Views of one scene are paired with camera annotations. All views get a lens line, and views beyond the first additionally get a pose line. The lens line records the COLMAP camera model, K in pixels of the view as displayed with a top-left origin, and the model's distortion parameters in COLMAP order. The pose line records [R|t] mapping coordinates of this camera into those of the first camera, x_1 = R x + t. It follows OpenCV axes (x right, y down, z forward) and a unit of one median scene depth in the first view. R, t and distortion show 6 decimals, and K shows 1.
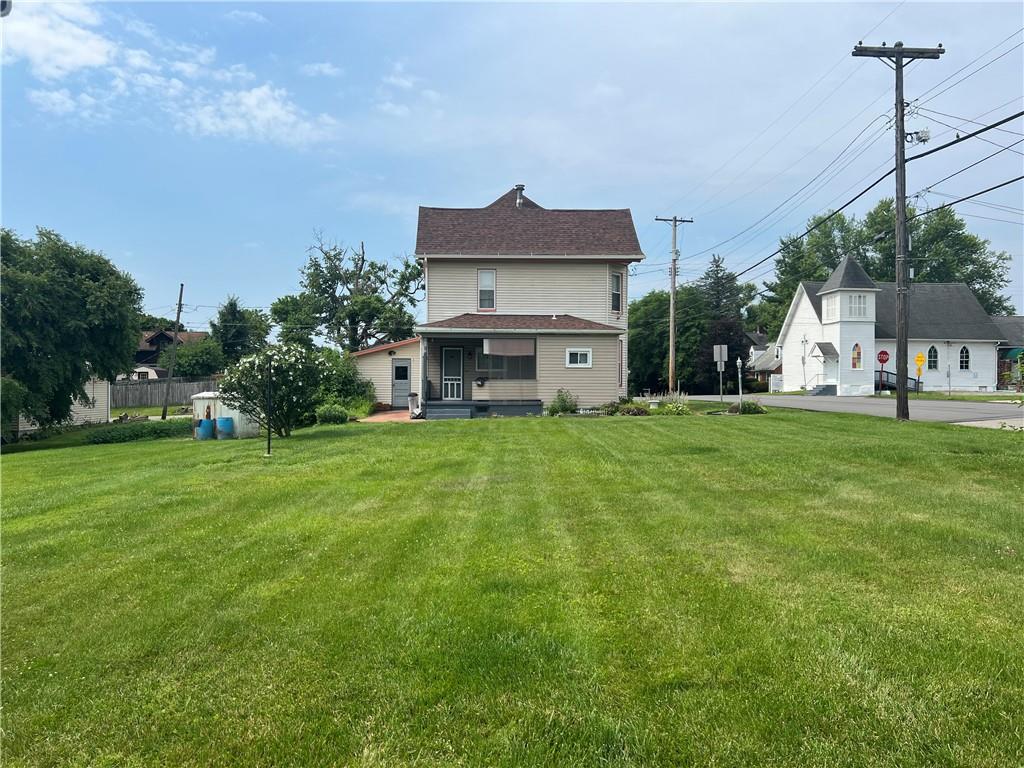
lens RADIAL K [[752.4, 0, 511.9], [0, 752.4, 375.1], [0, 0, 1]] dist [0.073342, -0.111595]
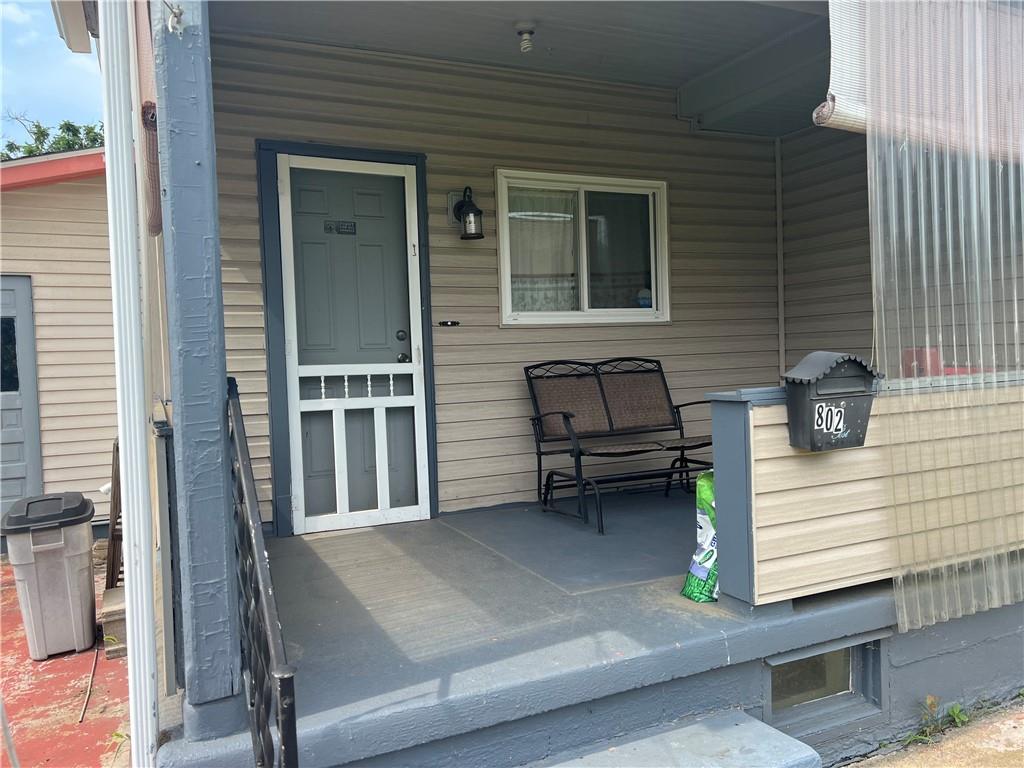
lens RADIAL K [[752.4, 0, 511.9], [0, 752.4, 375.1], [0, 0, 1]] dist [0.073342, -0.111595]
pose [[0.922235, -0.044797, 0.384025, -0.107160], [0.034397, 0.998833, 0.033909, 0.000409], [-0.385095, -0.018063, 0.922700, 0.855918]]
